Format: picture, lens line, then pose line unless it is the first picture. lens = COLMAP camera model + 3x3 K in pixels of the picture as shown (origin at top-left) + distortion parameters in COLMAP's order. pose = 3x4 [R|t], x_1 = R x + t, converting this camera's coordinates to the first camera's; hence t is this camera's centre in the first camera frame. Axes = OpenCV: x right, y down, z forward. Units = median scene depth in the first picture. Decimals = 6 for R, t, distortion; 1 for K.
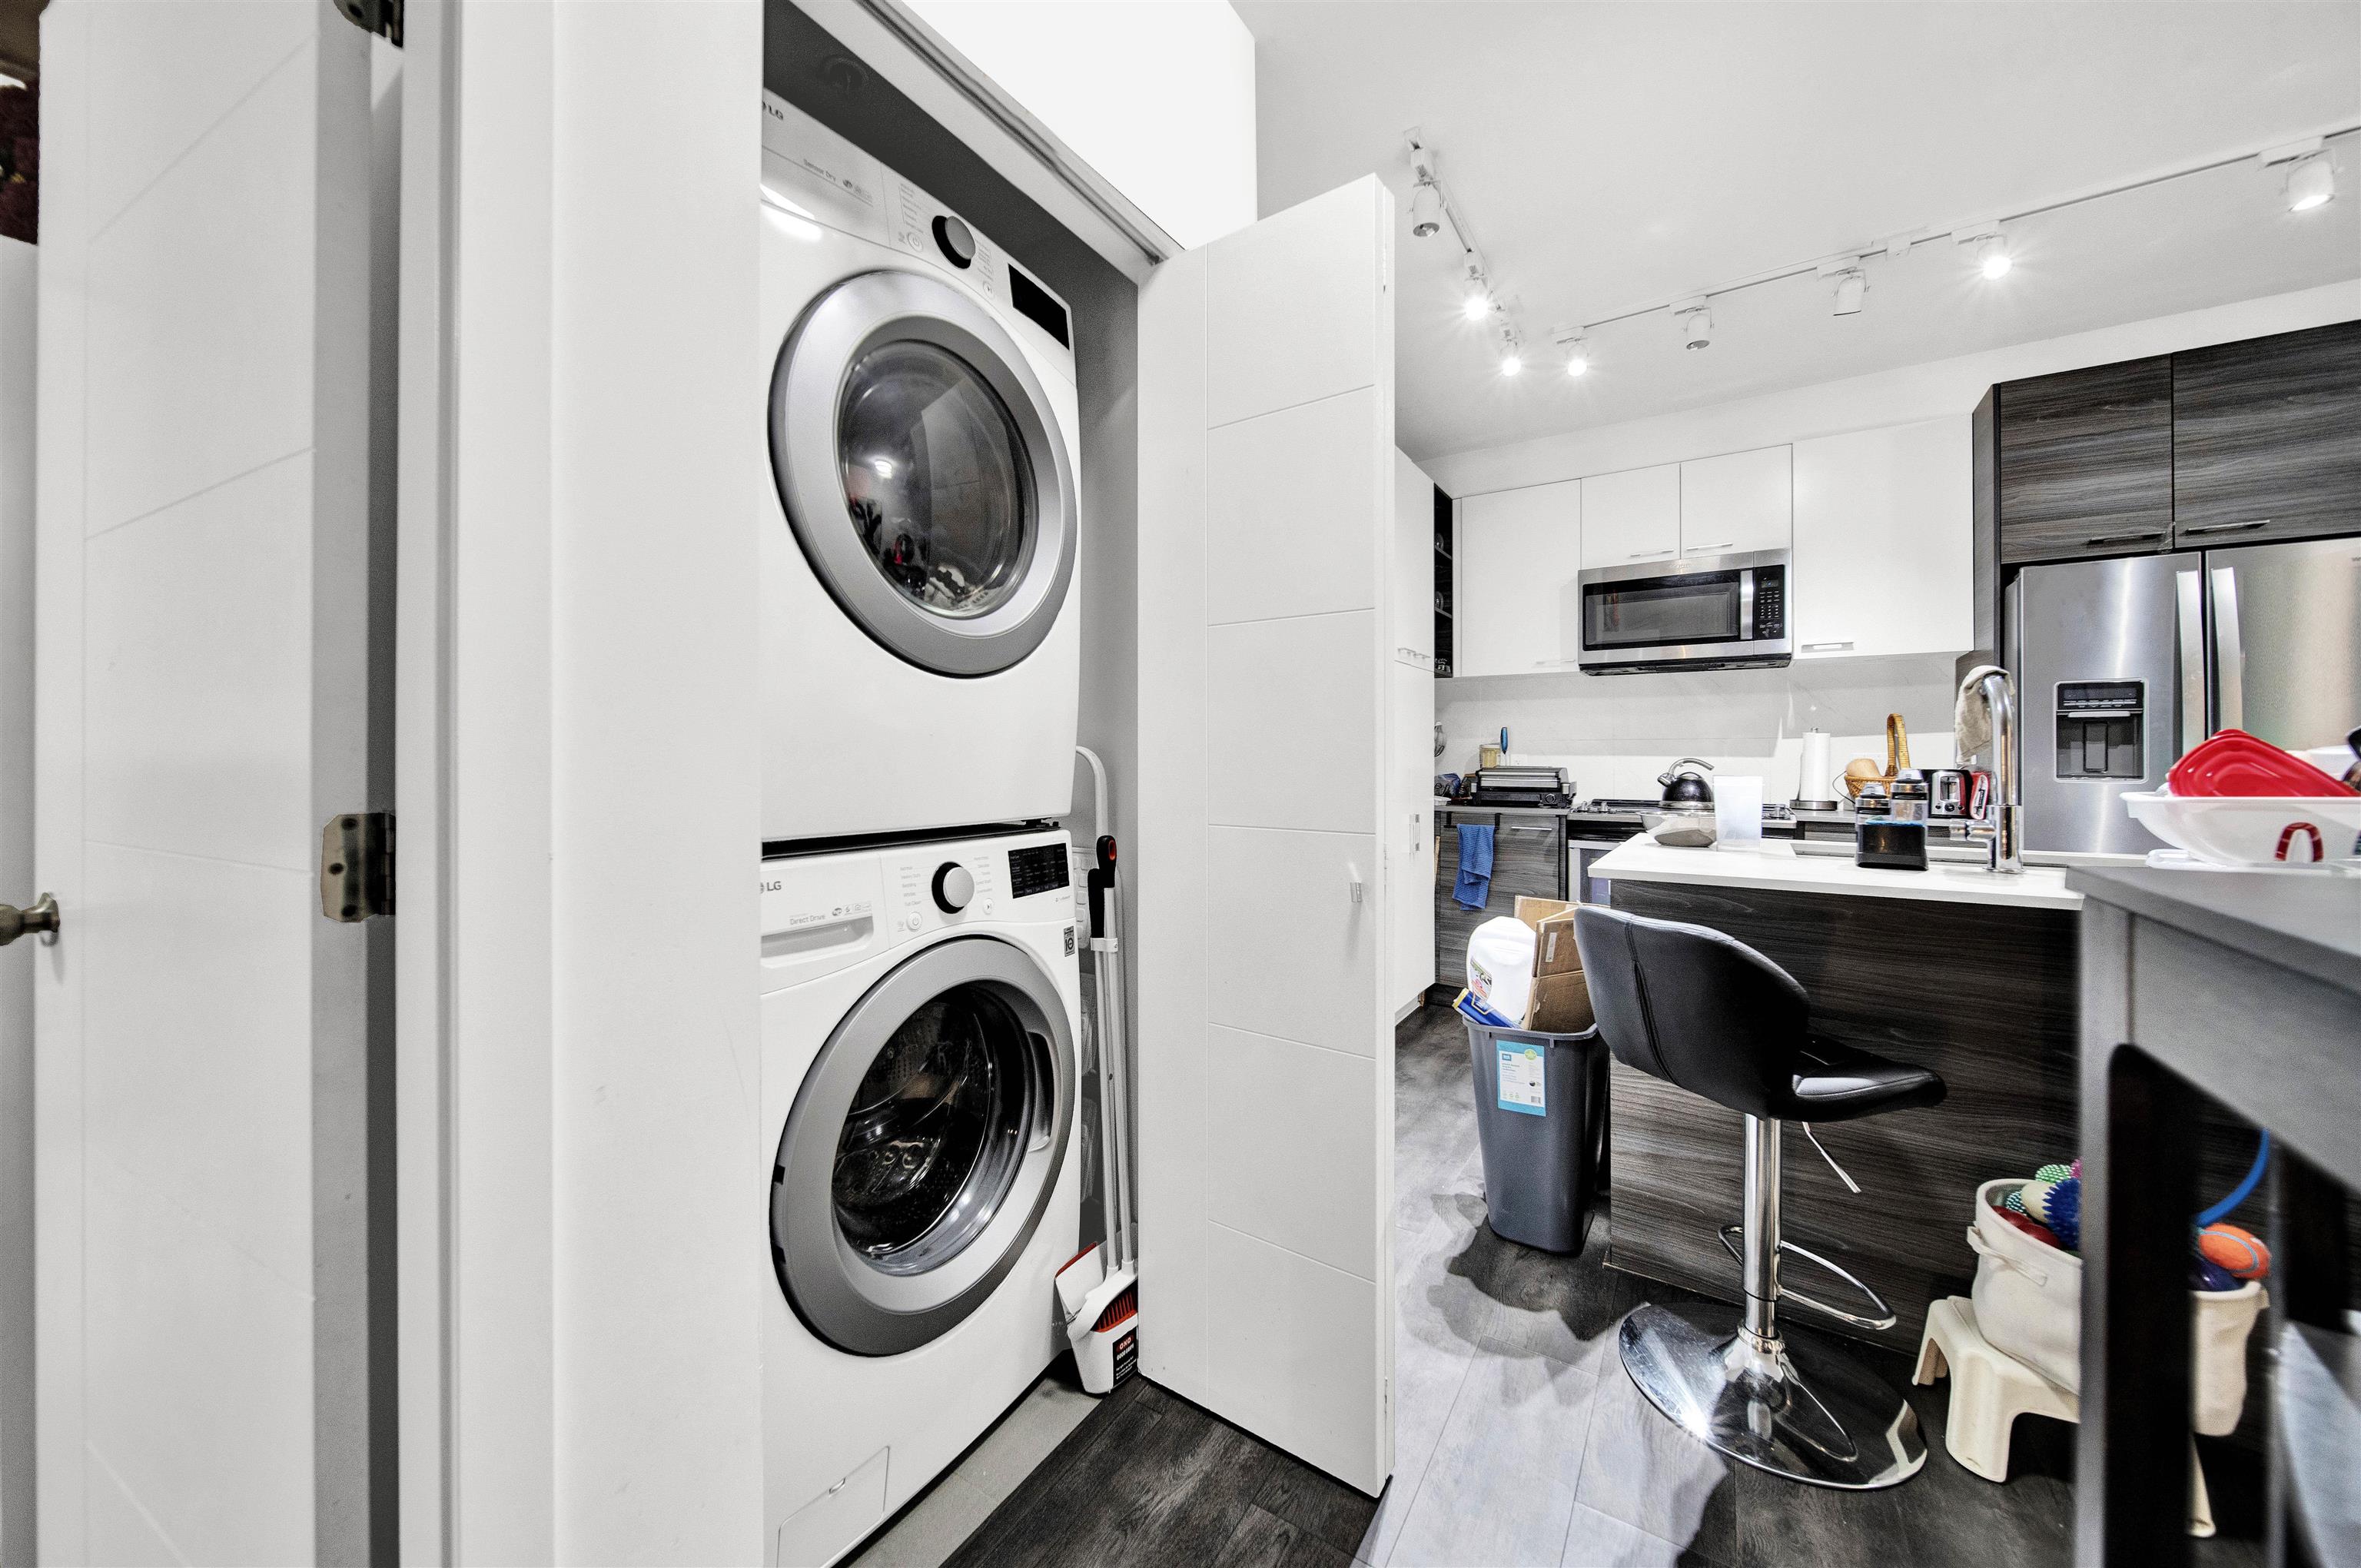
lens RADIAL K [[827.4, 0, 1182.3], [0, 827.4, 759.1], [0, 0, 1]] dist [0.001612, -0.001601]
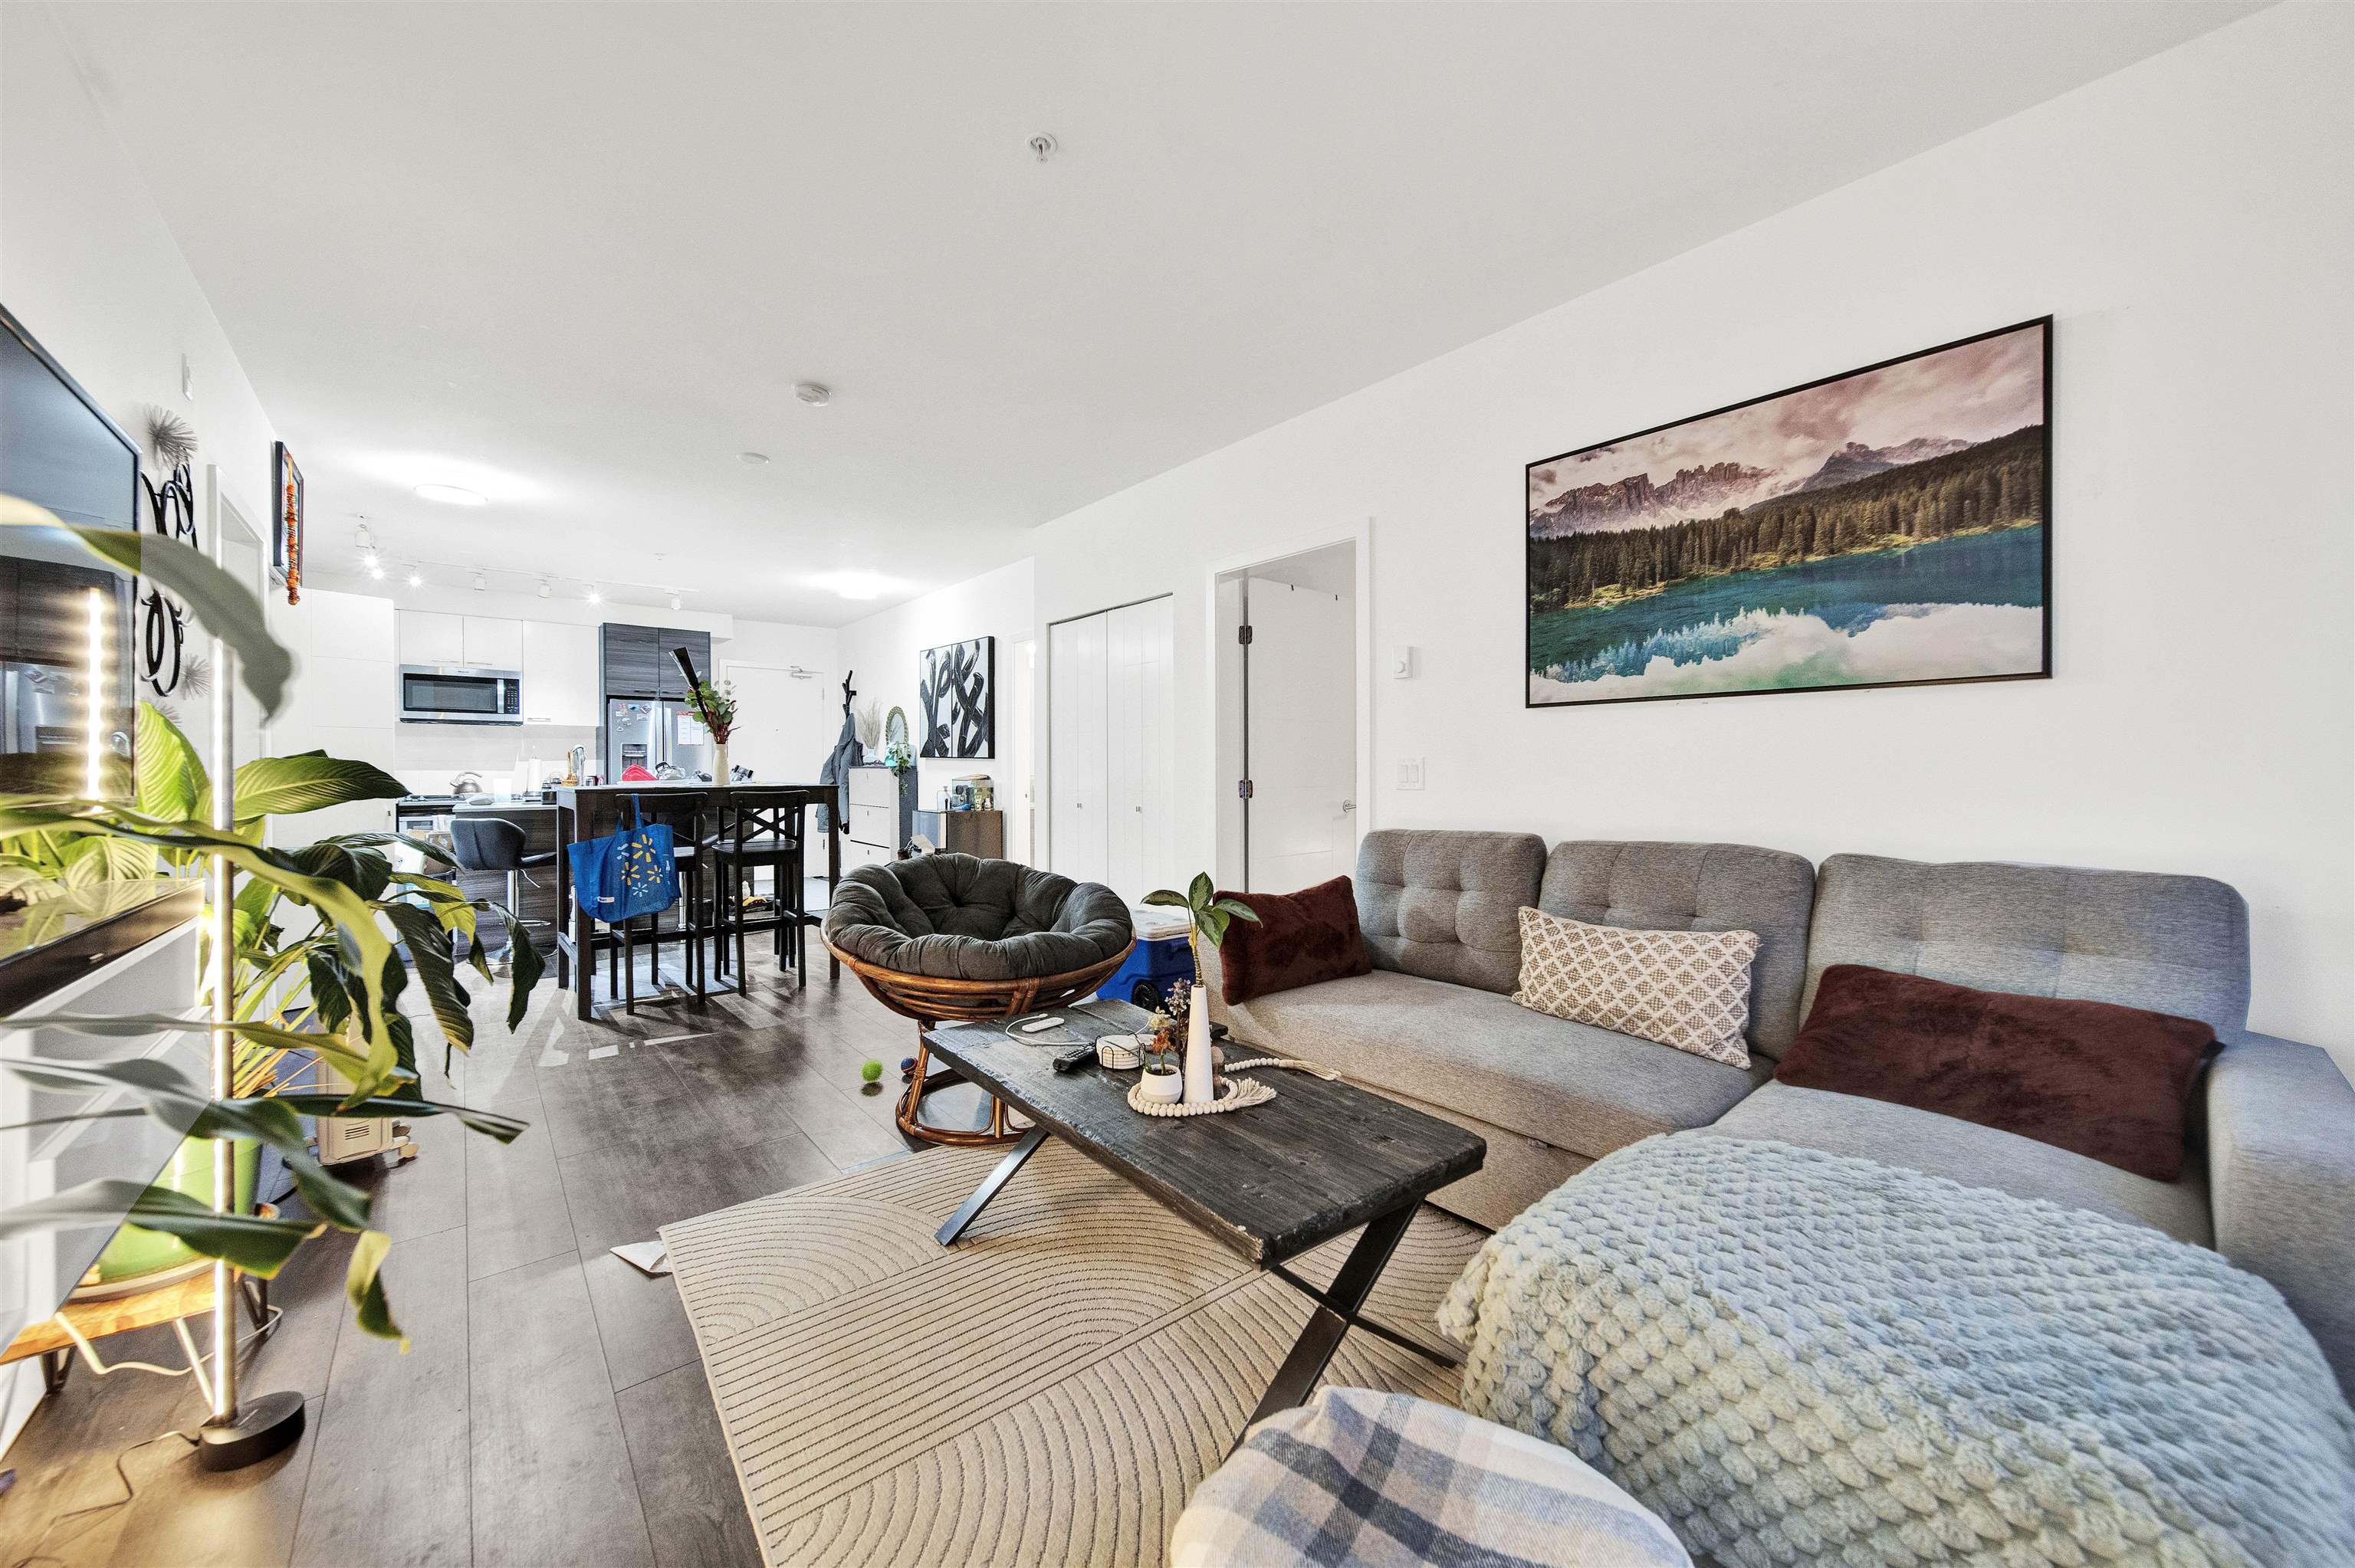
lens RADIAL K [[843.4, 0, 1176.2], [0, 843.4, 773.8], [0, 0, 1]] dist [-0.001853, -0.000595]
pose [[0.279510, -0.009052, 0.960100, -0.994831], [0.003257, 0.999959, 0.008479, -0.009443], [-0.960137, 0.000757, 0.279528, -1.386387]]
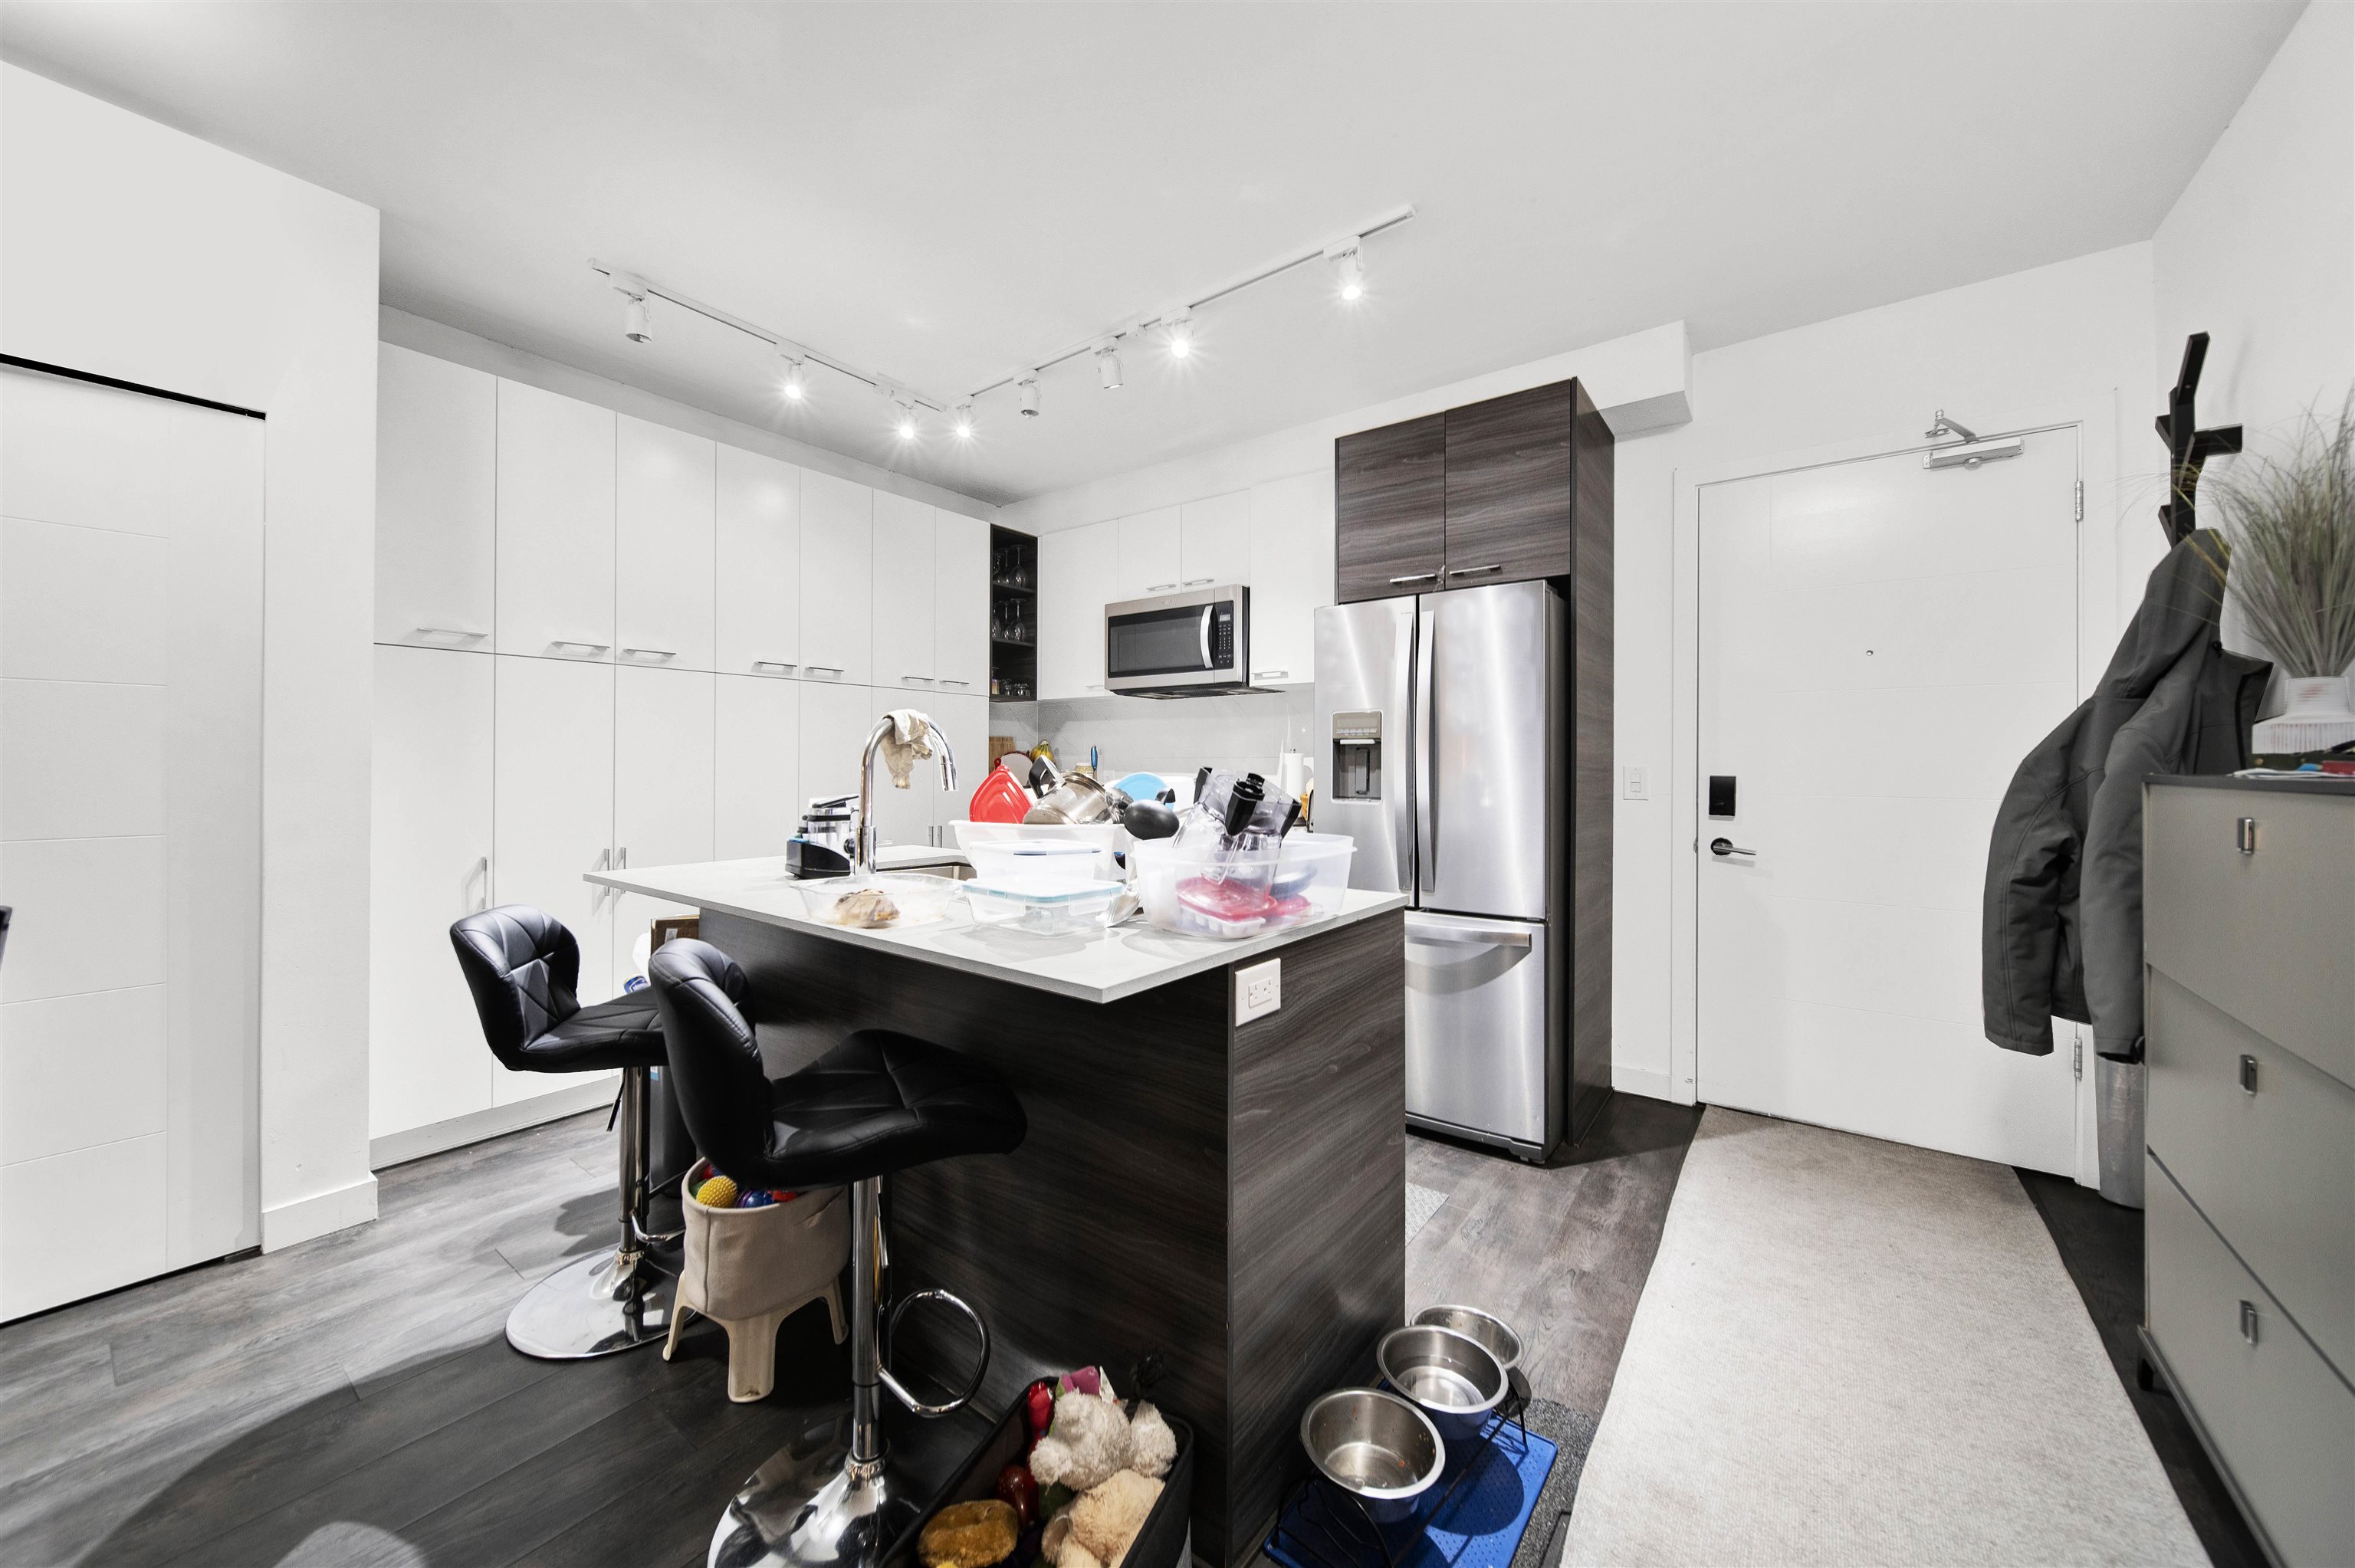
lens RADIAL K [[825.2, 0, 1176.1], [0, 825.2, 763.6], [0, 0, 1]] dist [0.001612, -0.001601]
pose [[0.998126, 0.000433, -0.061186, 0.838929], [-0.000563, 0.999998, -0.002103, -0.020211], [0.061185, 0.002134, 0.998124, -0.103473]]
